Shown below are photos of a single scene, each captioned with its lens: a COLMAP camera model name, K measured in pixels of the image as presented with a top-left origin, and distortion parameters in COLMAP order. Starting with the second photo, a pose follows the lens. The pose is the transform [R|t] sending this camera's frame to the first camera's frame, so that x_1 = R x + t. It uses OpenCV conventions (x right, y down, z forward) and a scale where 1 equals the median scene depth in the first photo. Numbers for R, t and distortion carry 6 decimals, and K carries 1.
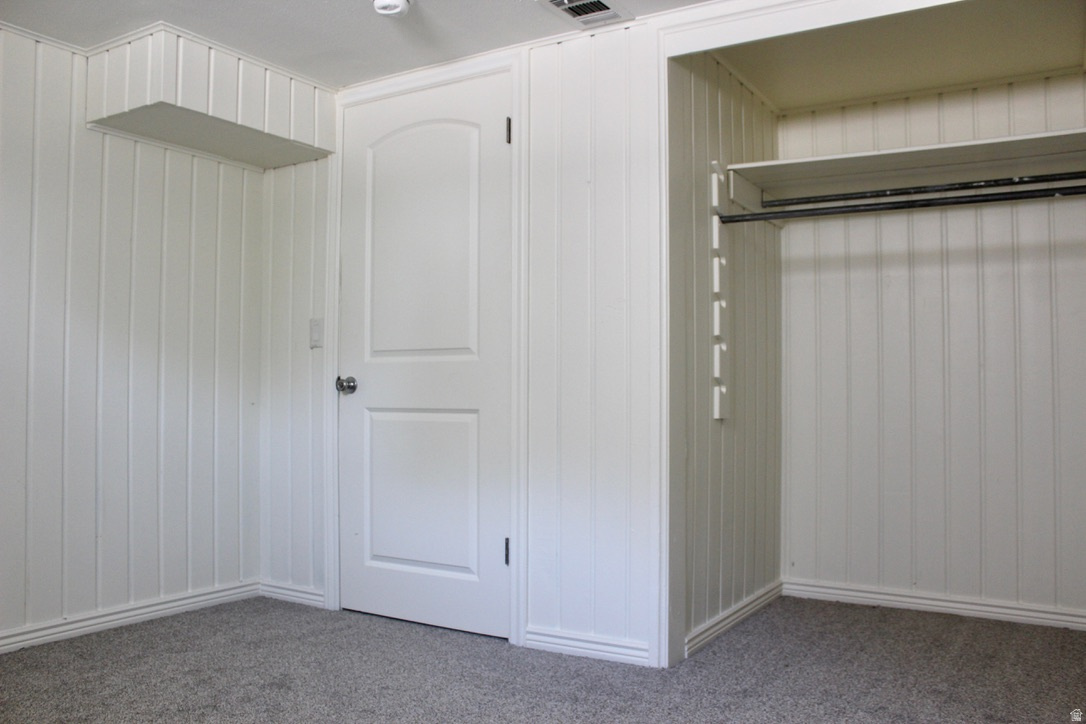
lens RADIAL K [[912.3, 0, 543.1], [0, 912.3, 363.1], [0, 0, 1]] dist [-0.160822, 0.141524]
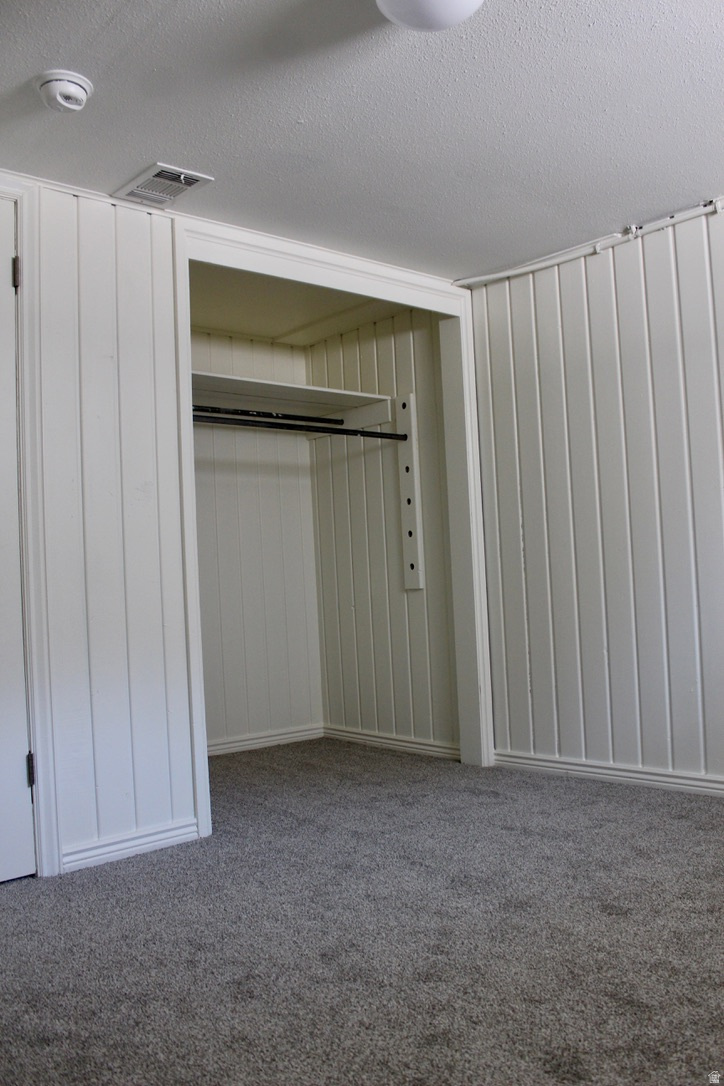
lens RADIAL K [[912.3, 0, 362.3], [0, 912.3, 543.0], [0, 0, 1]] dist [-0.160822, 0.141524]
pose [[0.295426, 0.015607, 0.955238, -0.775902], [0.020181, 0.999542, -0.022572, 0.023174], [-0.955152, 0.025946, 0.294976, 0.479348]]
